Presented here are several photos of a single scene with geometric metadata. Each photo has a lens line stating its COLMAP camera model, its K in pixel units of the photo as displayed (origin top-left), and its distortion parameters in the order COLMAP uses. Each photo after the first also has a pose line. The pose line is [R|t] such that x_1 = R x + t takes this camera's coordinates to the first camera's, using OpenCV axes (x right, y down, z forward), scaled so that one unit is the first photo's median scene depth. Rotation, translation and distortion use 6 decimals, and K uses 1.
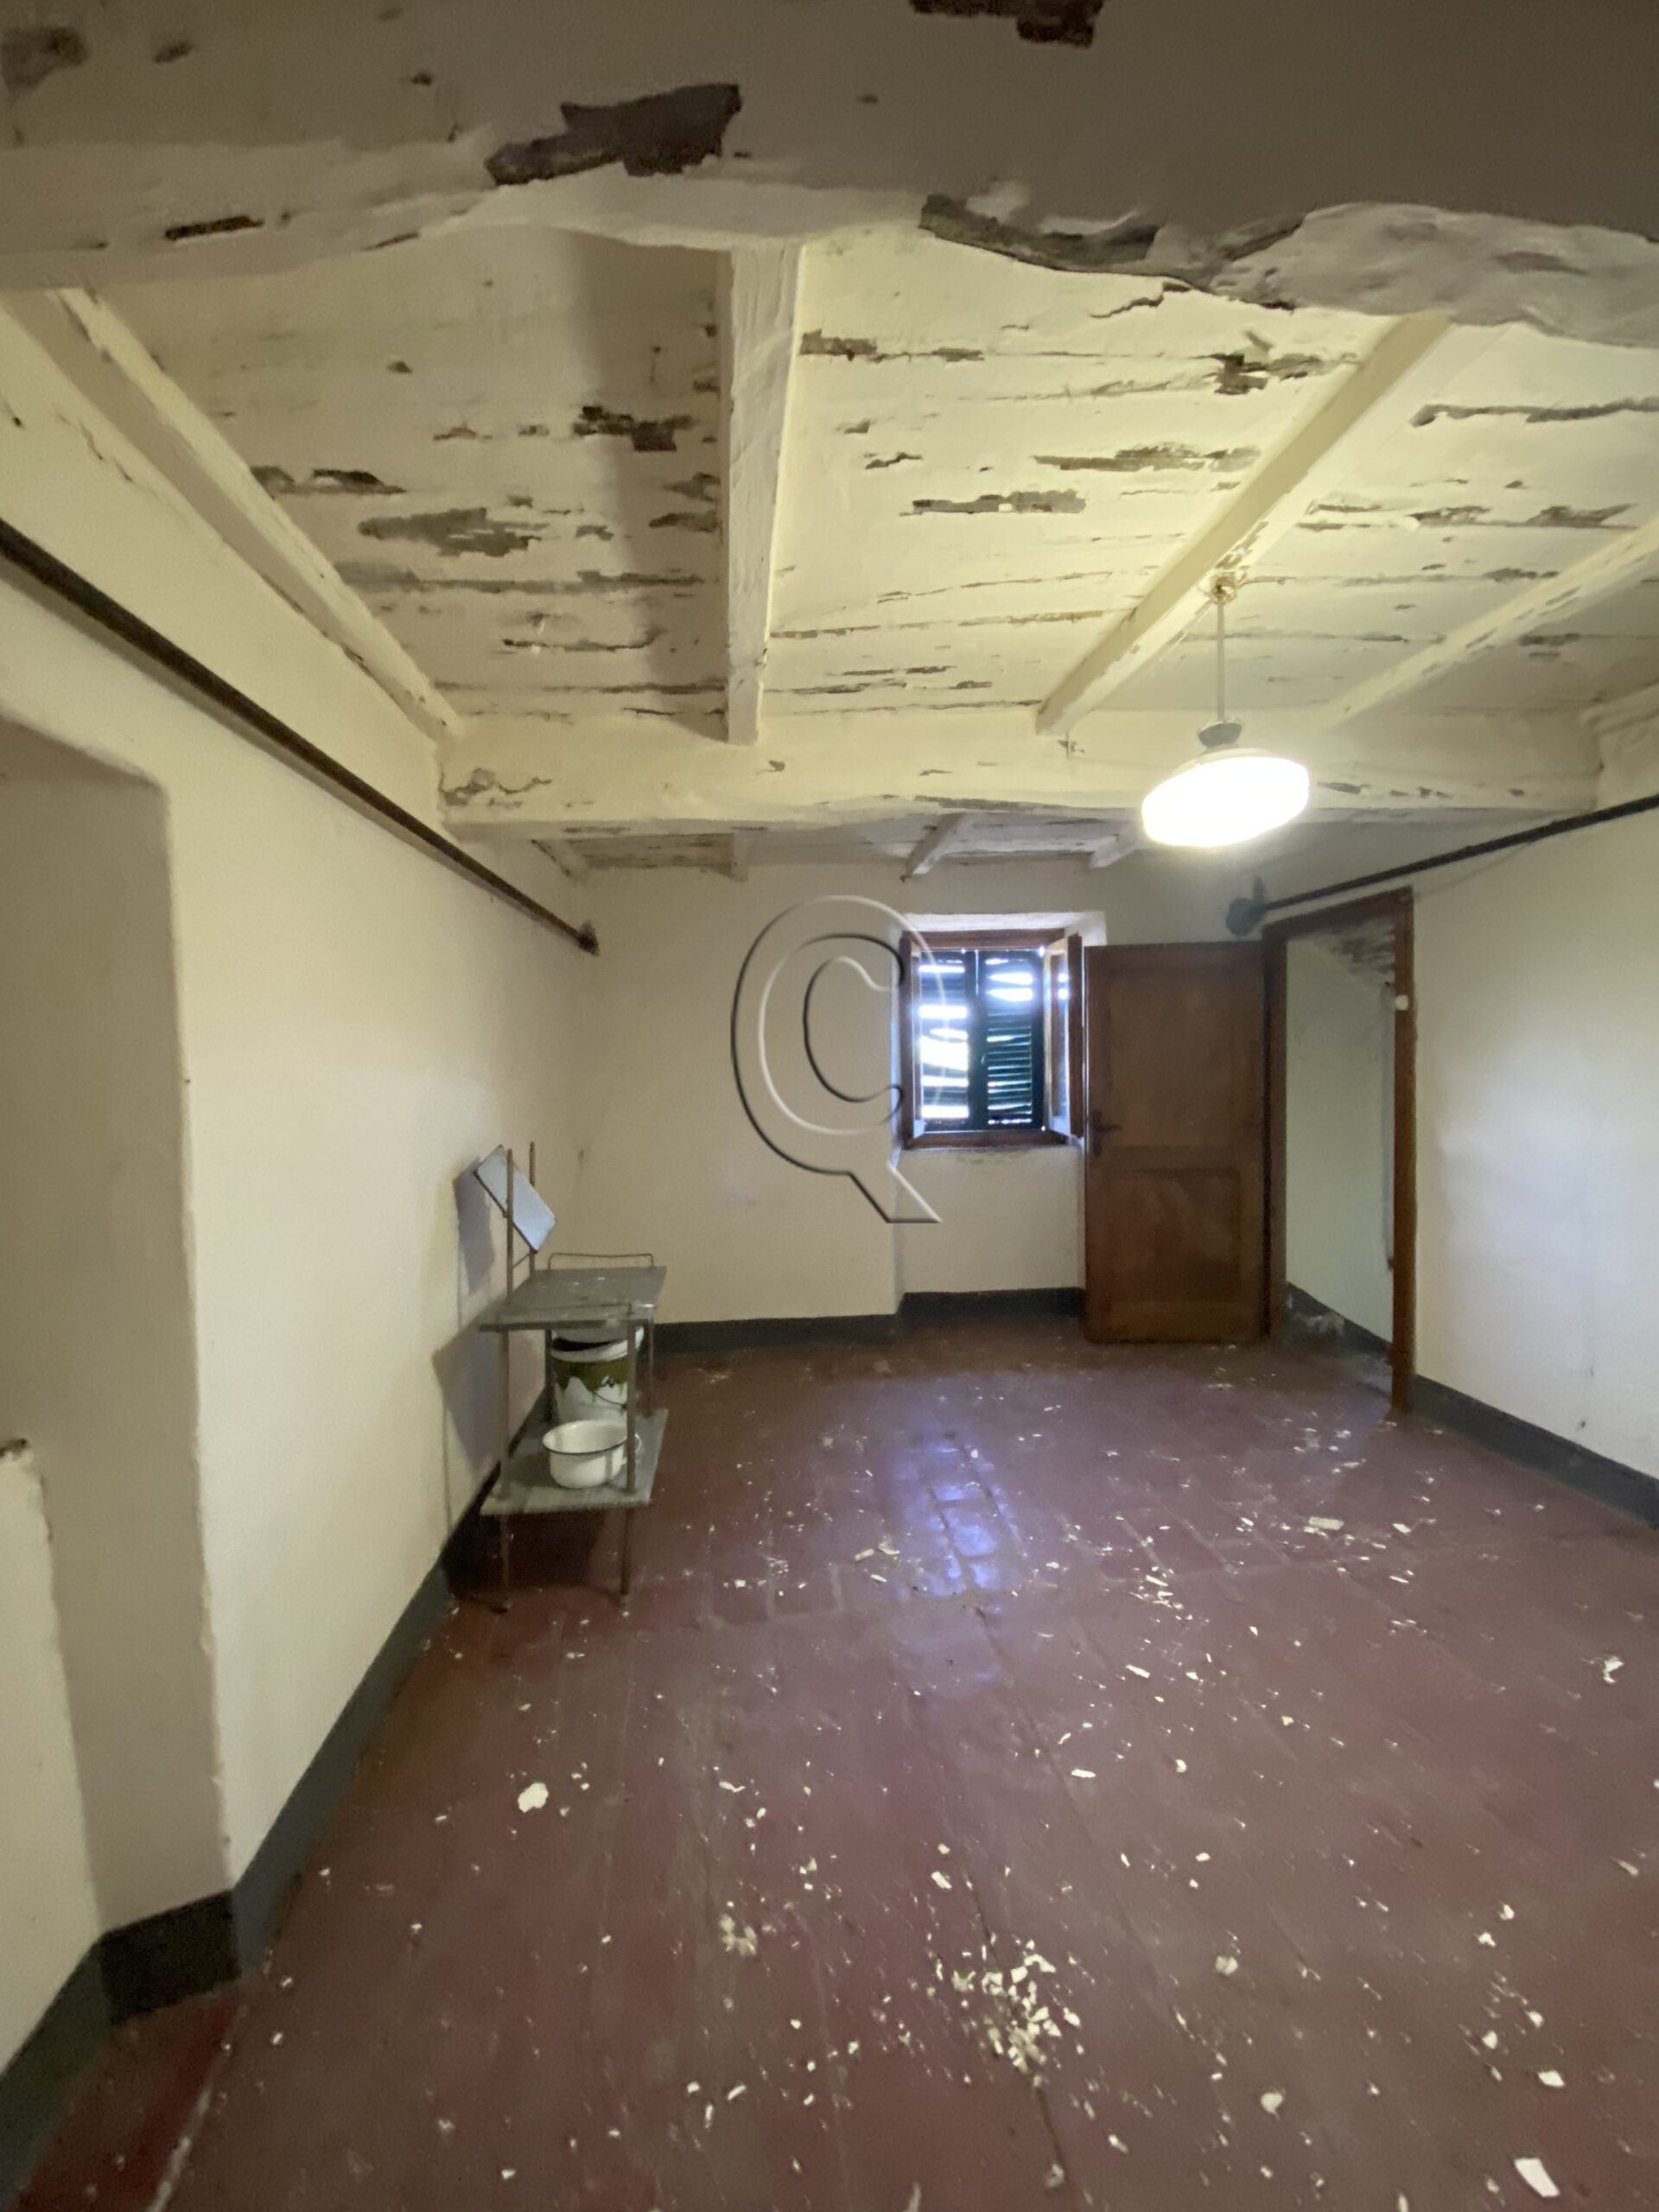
lens RADIAL K [[878.5, 0, 837.3], [0, 878.5, 1100.4], [0, 0, 1]] dist [0.015241, -0.016258]
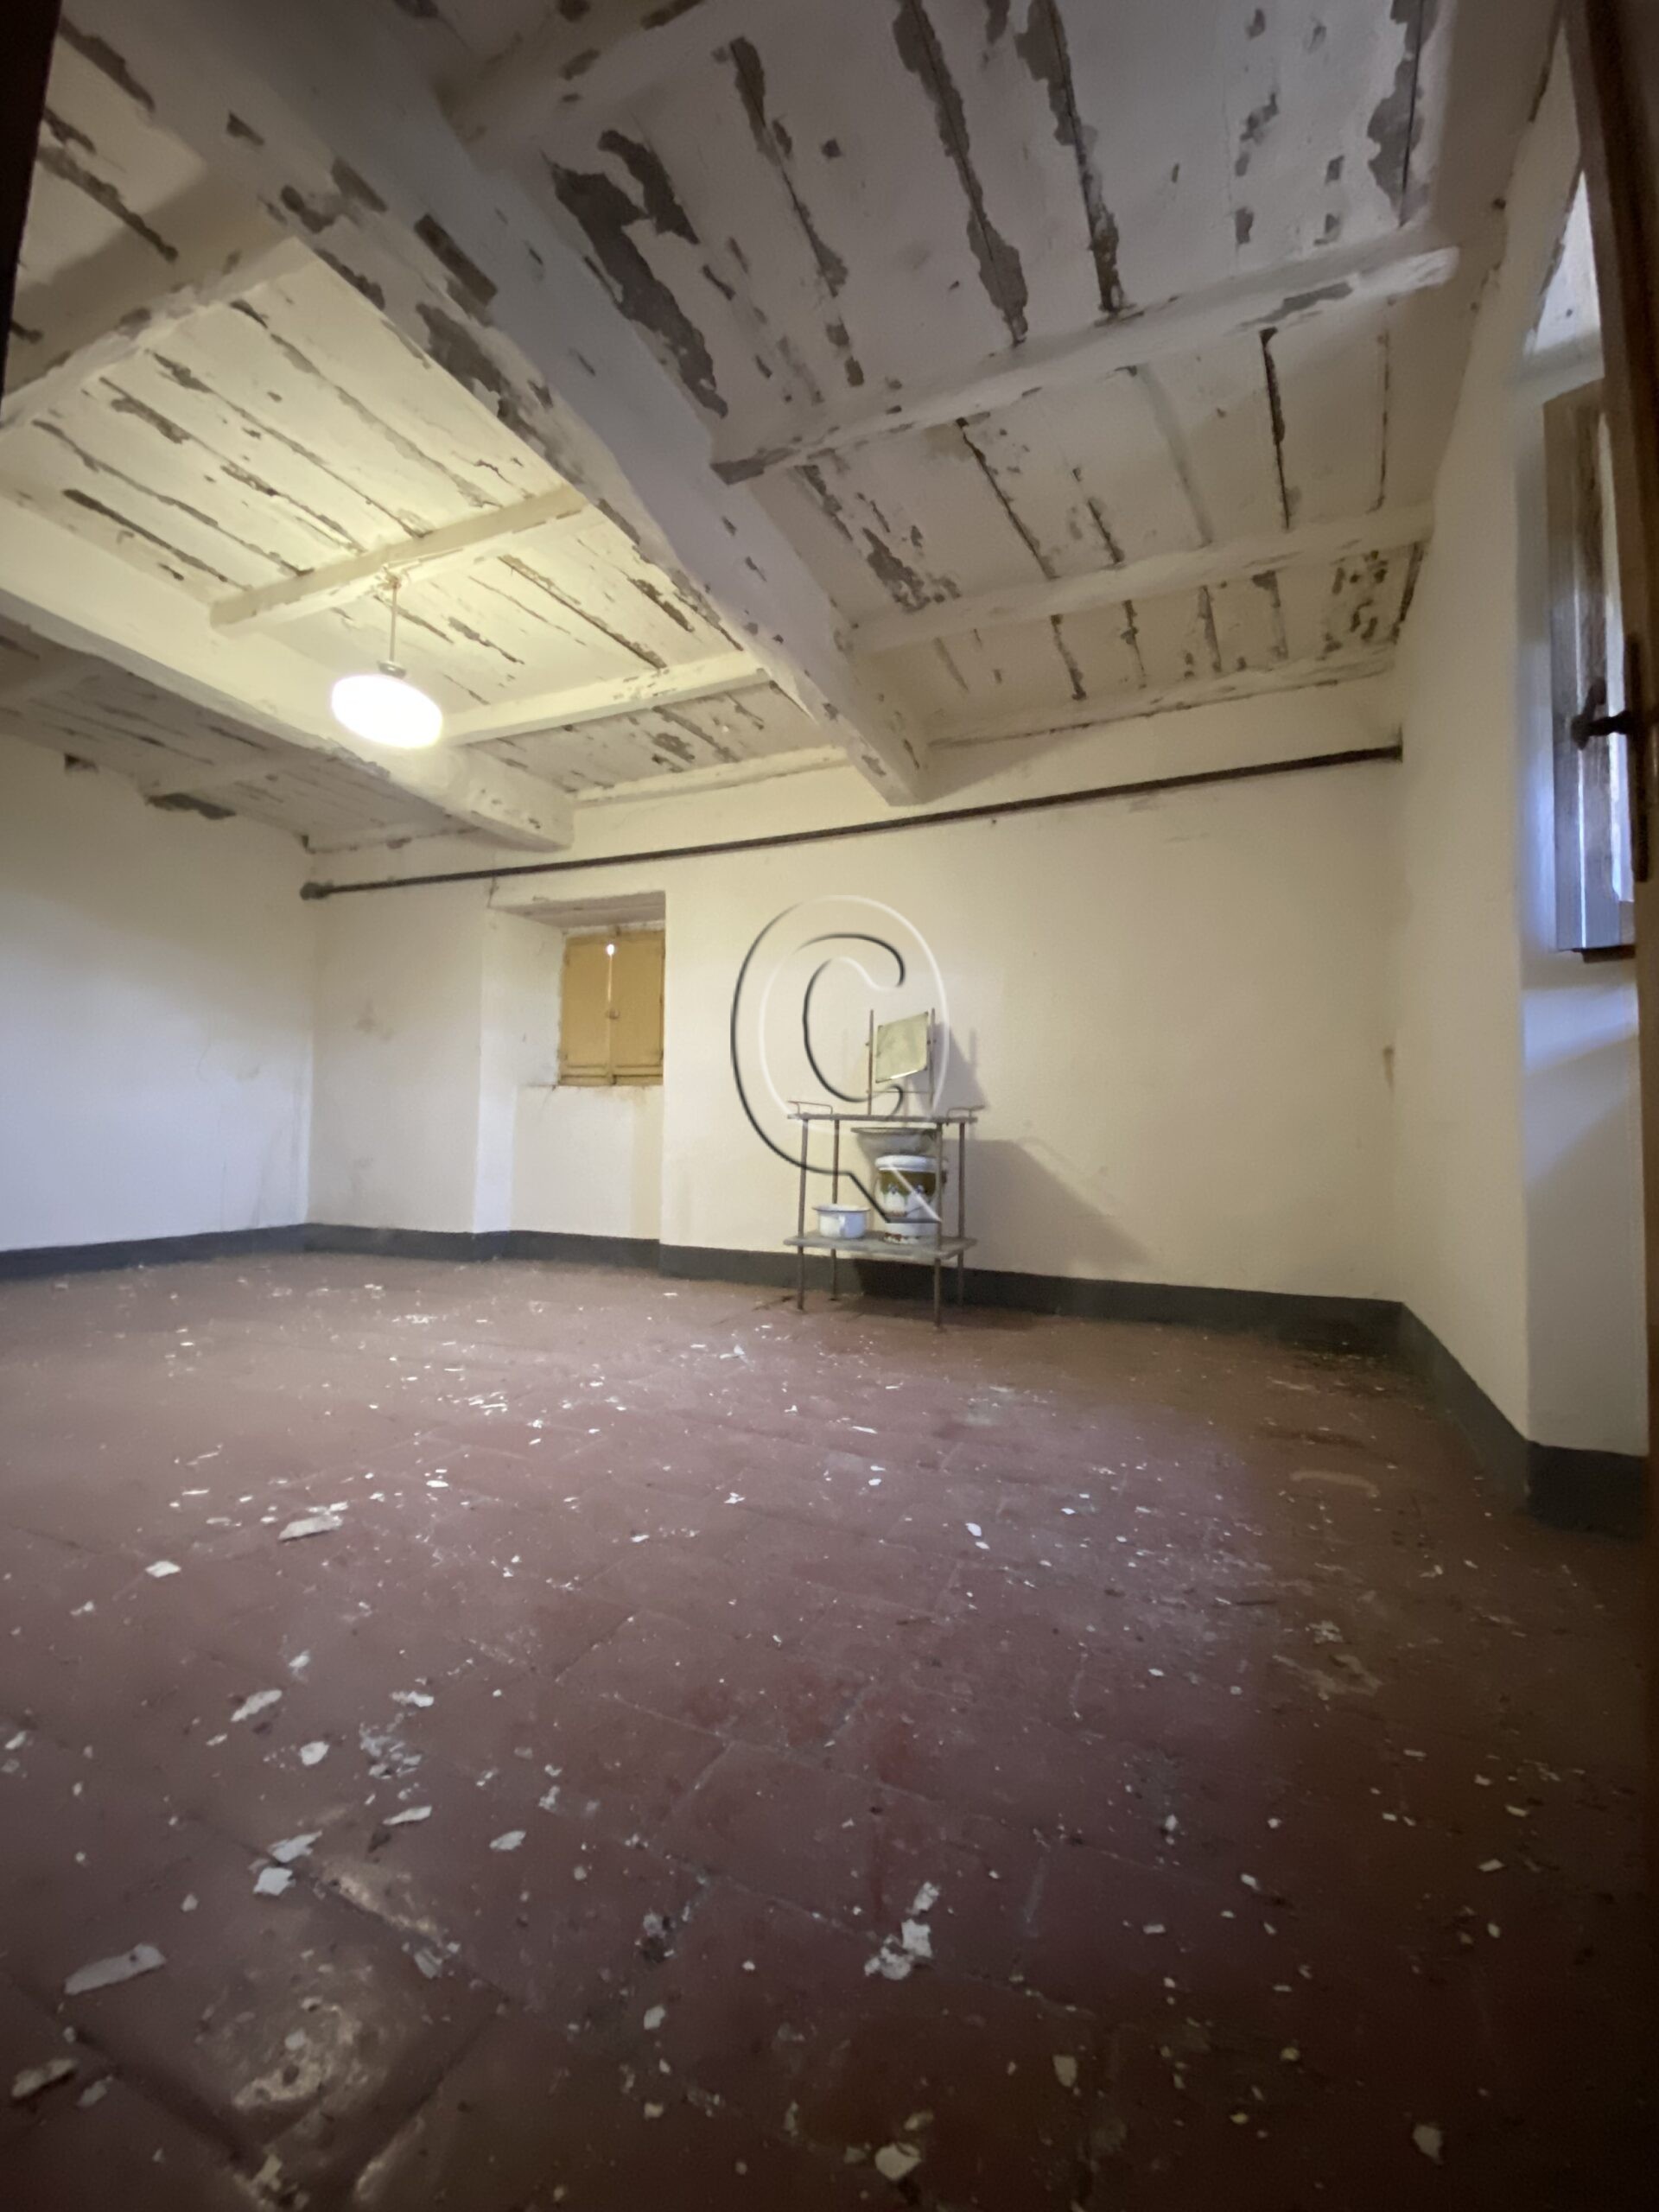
lens RADIAL K [[878.5, 0, 837.3], [0, 878.5, 1100.4], [0, 0, 1]] dist [0.015241, -0.016258]
pose [[-0.472292, -0.016195, -0.881293, 0.909166], [-0.048209, 0.998809, 0.007482, 0.192594], [0.880123, 0.046020, -0.472510, 1.571187]]
